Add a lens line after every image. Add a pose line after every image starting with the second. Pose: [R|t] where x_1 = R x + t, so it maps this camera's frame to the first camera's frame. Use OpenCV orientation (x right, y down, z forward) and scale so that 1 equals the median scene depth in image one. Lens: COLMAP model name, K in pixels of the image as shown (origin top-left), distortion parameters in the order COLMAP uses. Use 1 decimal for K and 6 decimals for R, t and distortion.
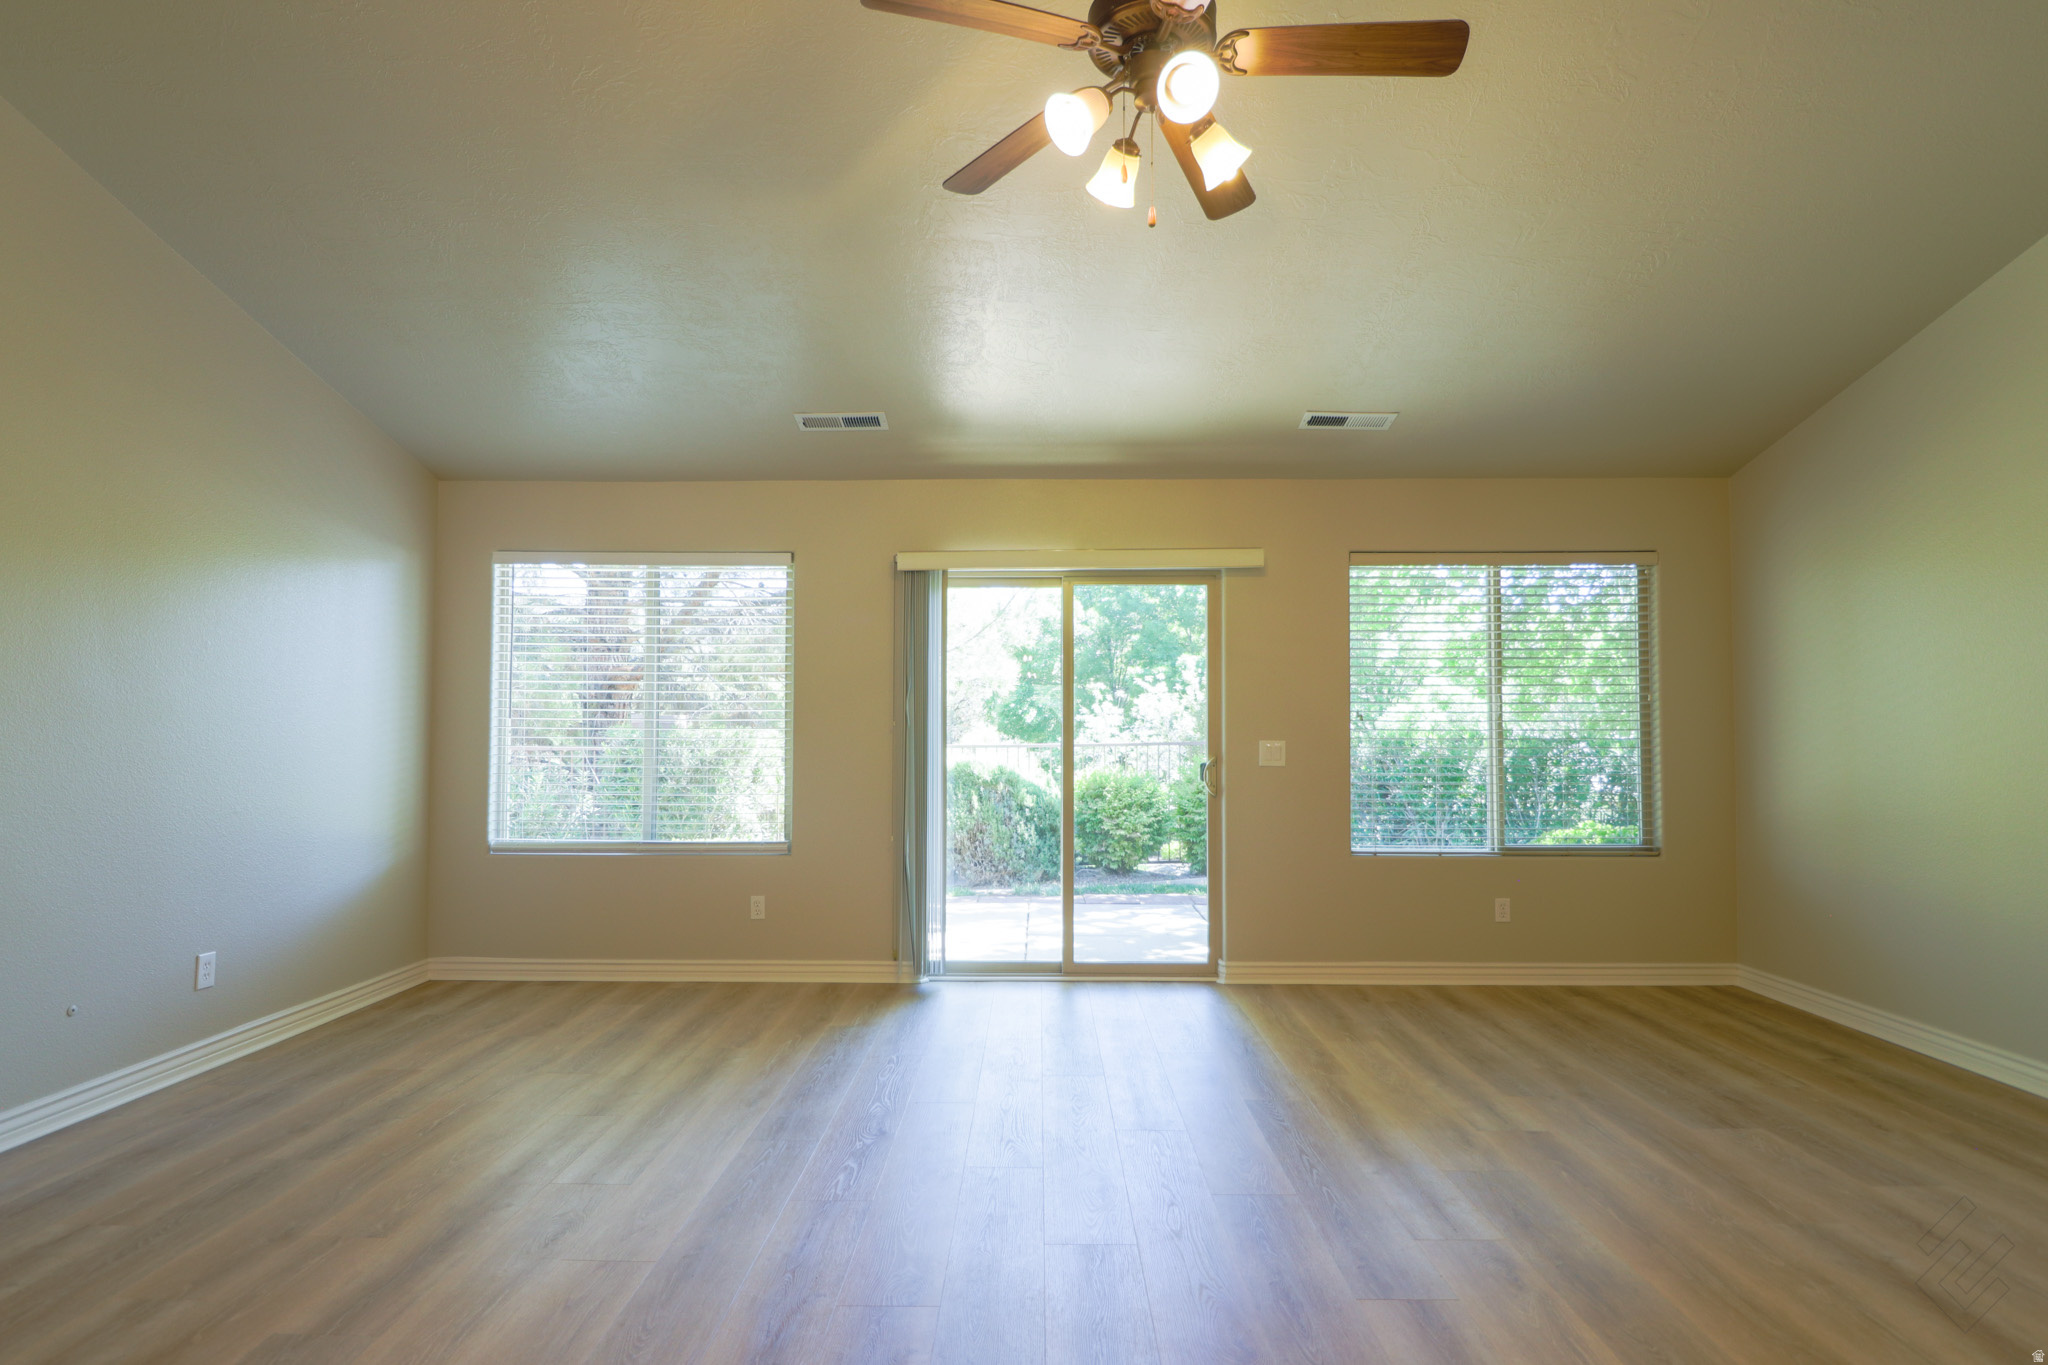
lens RADIAL K [[1032.1, 0, 1024.2], [0, 1032.1, 703.9], [0, 0, 1]] dist [0.005971, -0.012393]
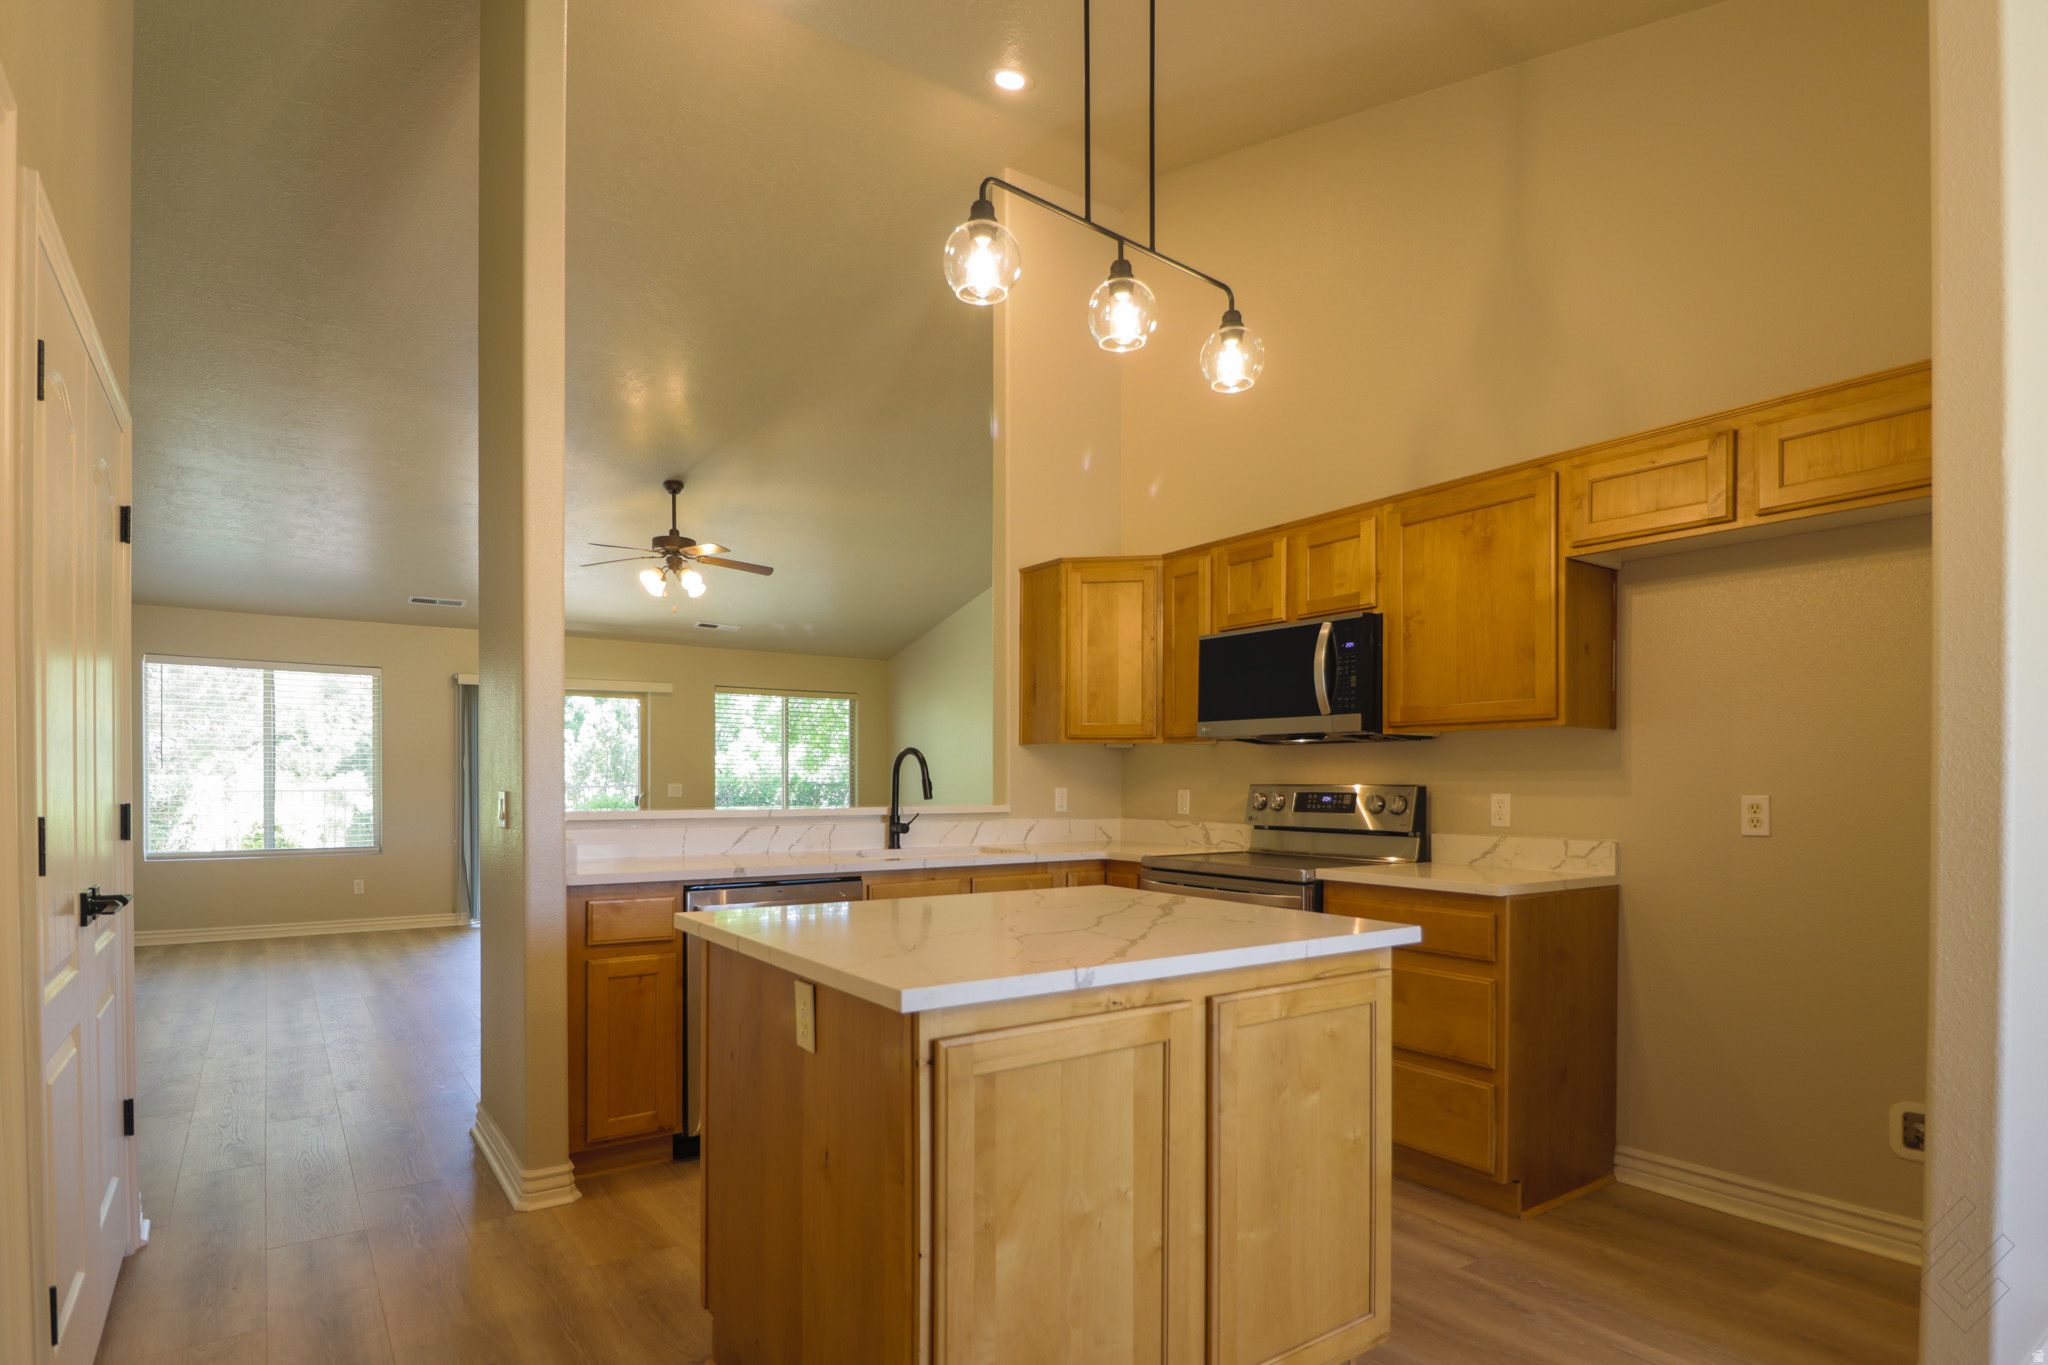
lens RADIAL K [[1054.4, 0, 1017.9], [0, 1054.4, 789.9], [0, 0, 1]] dist [-0.005309, -0.001046]
pose [[0.806759, -0.004936, 0.590860, -0.399783], [-0.017355, 0.999336, 0.032045, -0.026226], [-0.590626, -0.036107, 0.806137, -0.944153]]
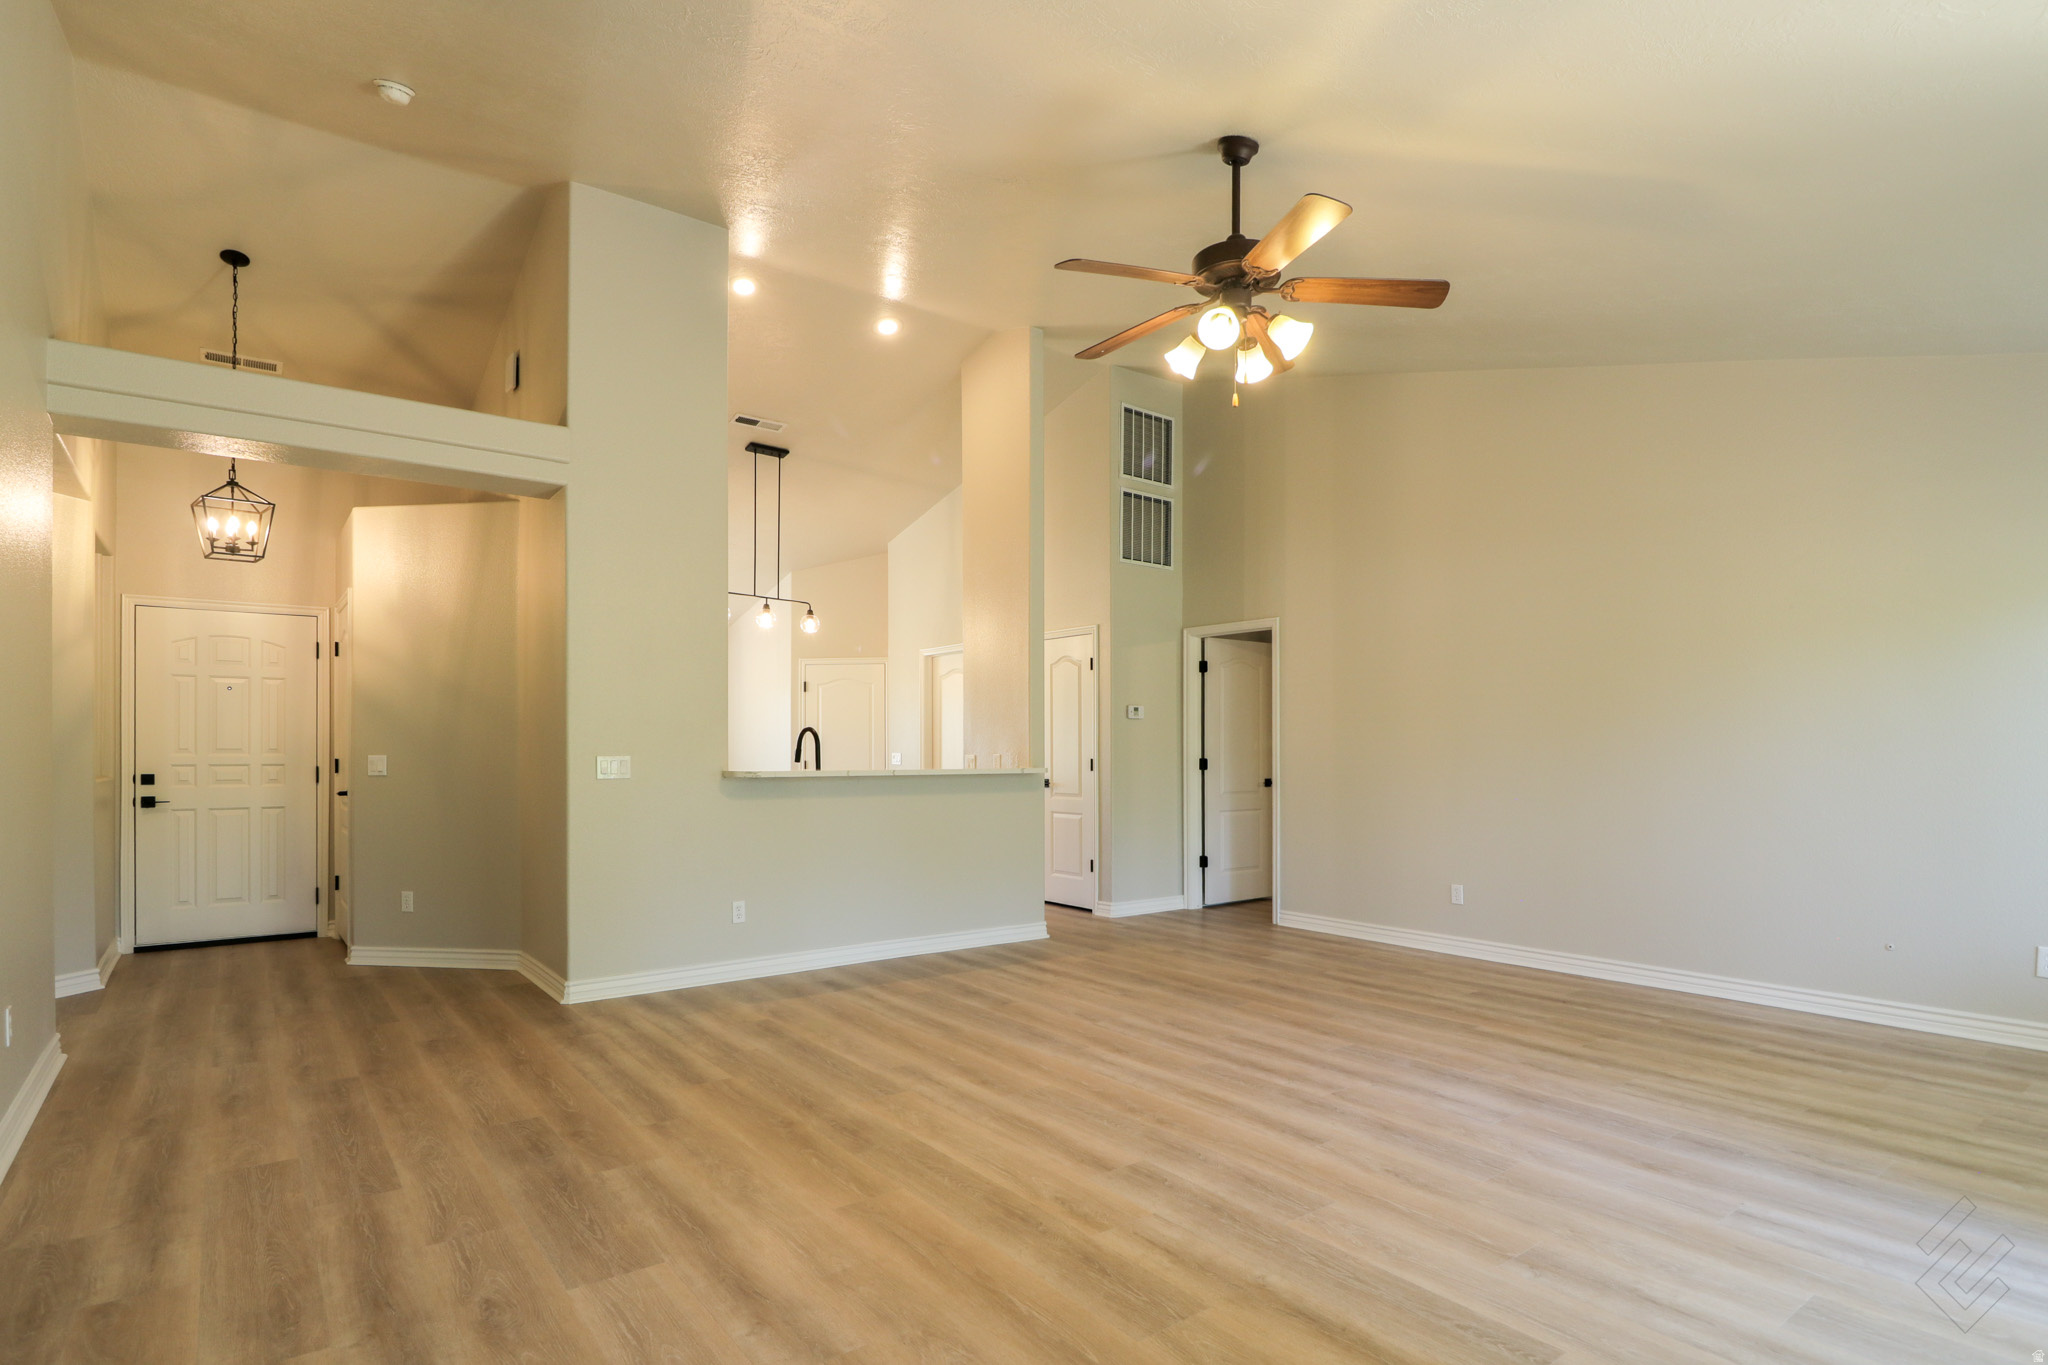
lens RADIAL K [[1044.3, 0, 1013.1], [0, 1044.3, 742.7], [0, 0, 1]] dist [-0.001944, -0.000716]
pose [[-0.788803, -0.007831, -0.614597, 0.579362], [0.014727, 0.999391, -0.031635, 0.027447], [0.614470, -0.034005, -0.788207, 0.883098]]
